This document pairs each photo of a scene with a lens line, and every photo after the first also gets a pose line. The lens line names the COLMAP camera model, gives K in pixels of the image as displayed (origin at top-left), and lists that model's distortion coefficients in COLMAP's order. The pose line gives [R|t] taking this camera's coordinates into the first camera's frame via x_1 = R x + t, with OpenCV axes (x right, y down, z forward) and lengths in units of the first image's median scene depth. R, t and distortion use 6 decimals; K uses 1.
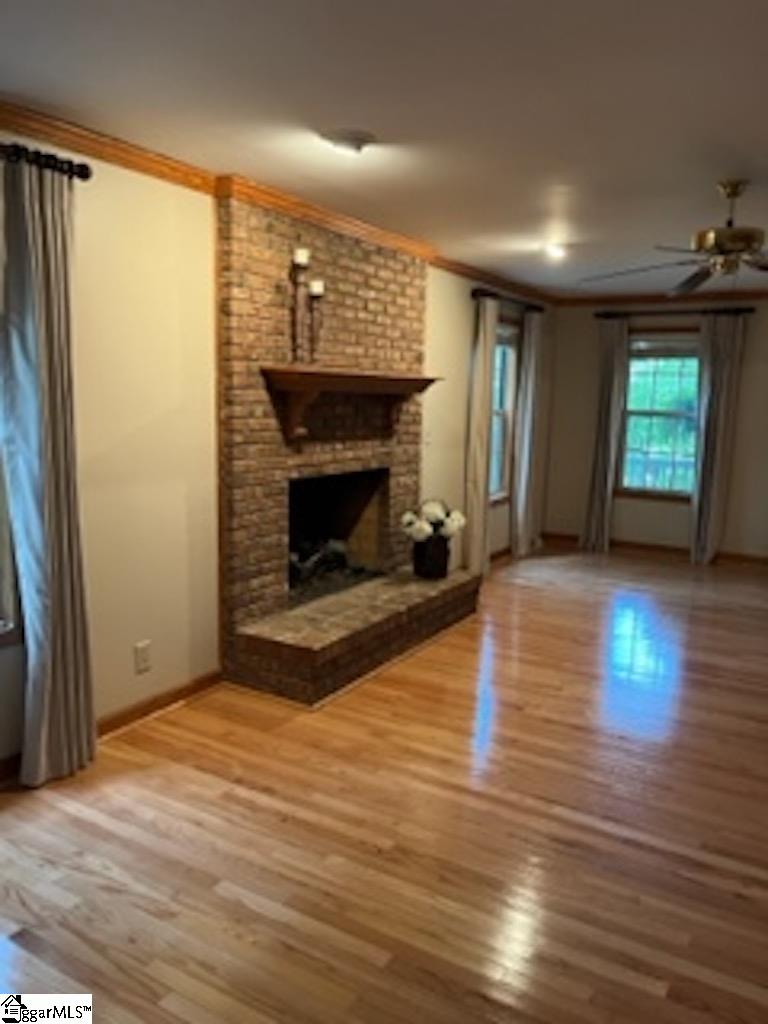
lens RADIAL K [[773.3, 0, 386.1], [0, 773.3, 516.7], [0, 0, 1]] dist [0.027605, -0.046560]
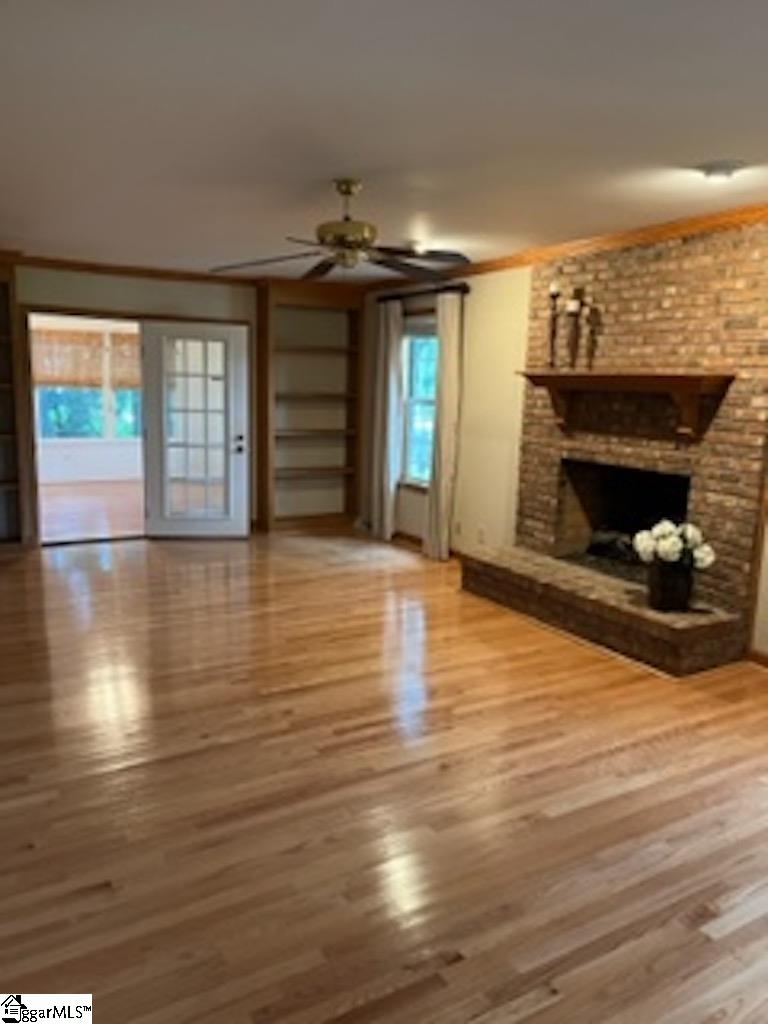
lens RADIAL K [[773.3, 0, 385.1], [0, 773.3, 508.7], [0, 0, 1]] dist [0.027605, -0.046560]
pose [[-0.483201, 0.102312, -0.869511, 1.067935], [-0.179191, 0.960567, 0.212605, -0.174368], [0.856976, 0.258540, -0.445814, 1.246782]]
